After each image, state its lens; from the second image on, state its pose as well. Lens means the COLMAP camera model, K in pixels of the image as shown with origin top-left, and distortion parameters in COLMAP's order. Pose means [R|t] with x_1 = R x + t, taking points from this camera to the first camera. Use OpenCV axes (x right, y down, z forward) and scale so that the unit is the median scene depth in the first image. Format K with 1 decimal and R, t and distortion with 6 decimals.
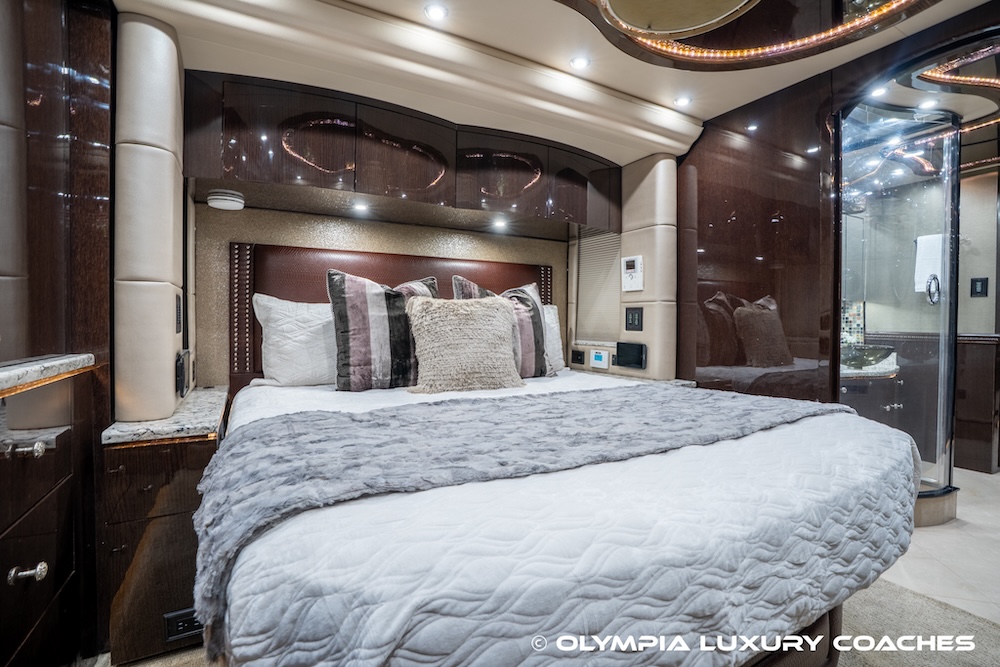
lens RADIAL K [[464.8, 0, 500.6], [0, 464.8, 328.6], [0, 0, 1]] dist [-0.068372, 0.025630]
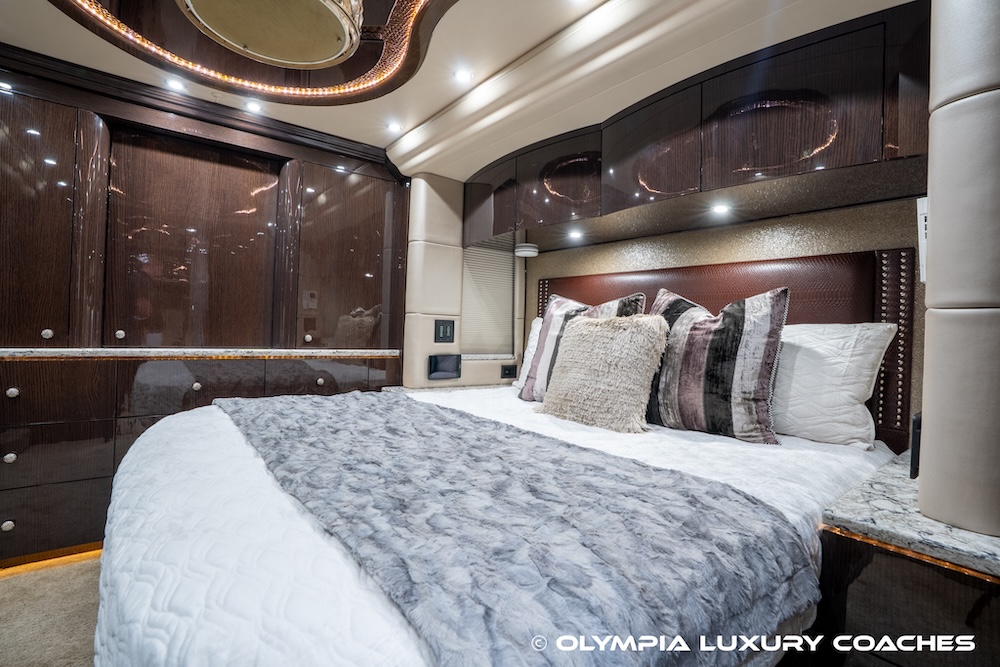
lens RADIAL K [[464.8, 0, 500.6], [0, 464.8, 328.6], [0, 0, 1]] dist [-0.068372, 0.025630]
pose [[0.162961, -0.000648, -0.986632, 0.753442], [-0.045080, 0.998951, -0.008102, -0.027908], [0.985602, 0.045797, 0.162761, 0.667906]]
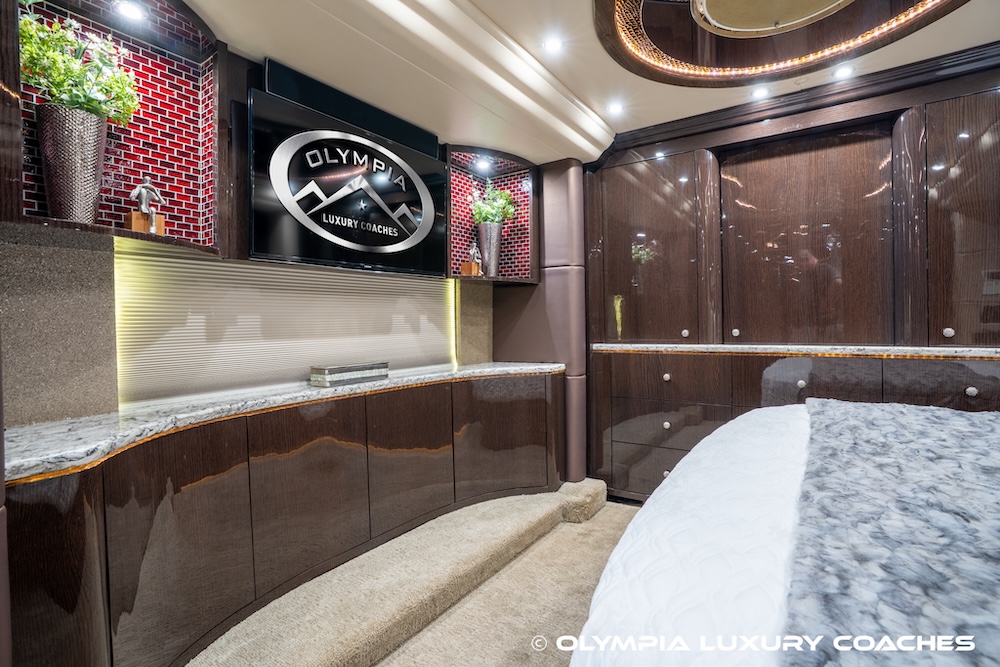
lens RADIAL K [[464.8, 0, 500.6], [0, 464.8, 328.6], [0, 0, 1]] dist [-0.068372, 0.025630]
pose [[-0.897874, 0.018086, -0.439881, 0.675349], [0.009873, 0.999732, 0.020950, -0.025204], [0.440142, 0.014468, -0.897812, 0.764208]]
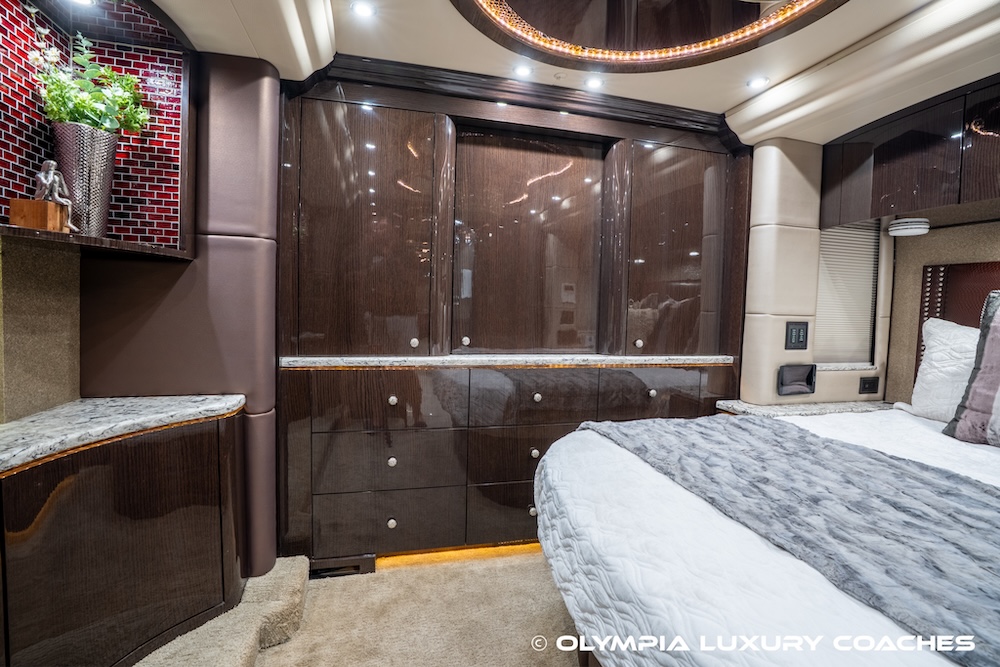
lens RADIAL K [[464.8, 0, 500.6], [0, 464.8, 328.6], [0, 0, 1]] dist [-0.068372, 0.025630]
pose [[-0.245295, 0.045876, -0.968362, 0.601779], [-0.039622, 0.997571, 0.057296, -0.070529], [0.968638, 0.052423, -0.242882, 0.334854]]
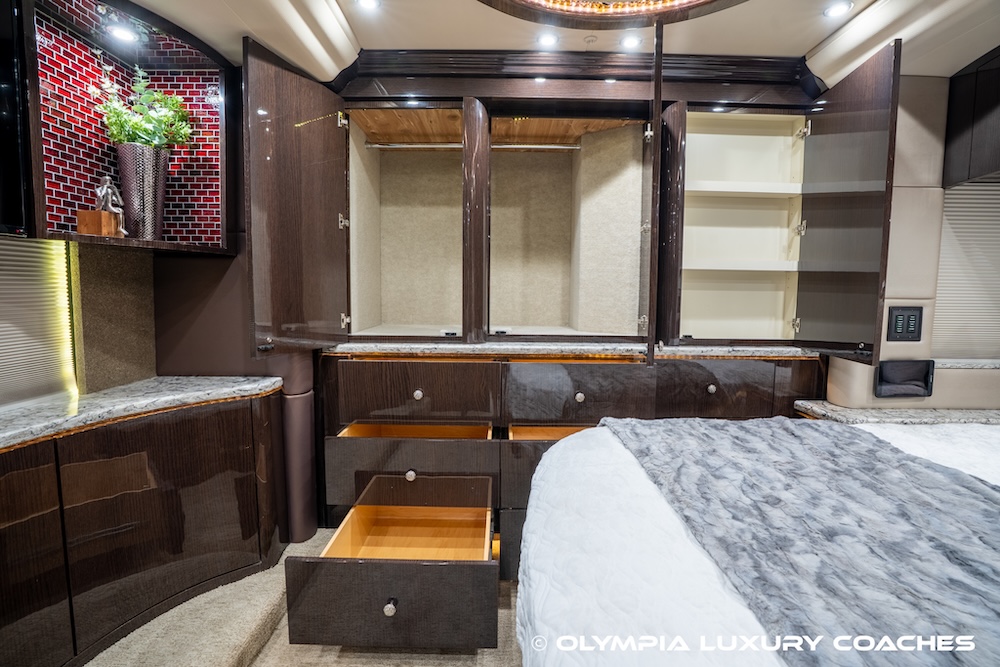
lens RADIAL K [[464.8, 0, 500.6], [0, 464.8, 328.6], [0, 0, 1]] dist [-0.068372, 0.025630]
pose [[-0.485794, 0.067979, -0.871426, 0.509597], [-0.020212, 0.995831, 0.088951, -0.070983], [0.873840, 0.060825, -0.482395, 0.481882]]
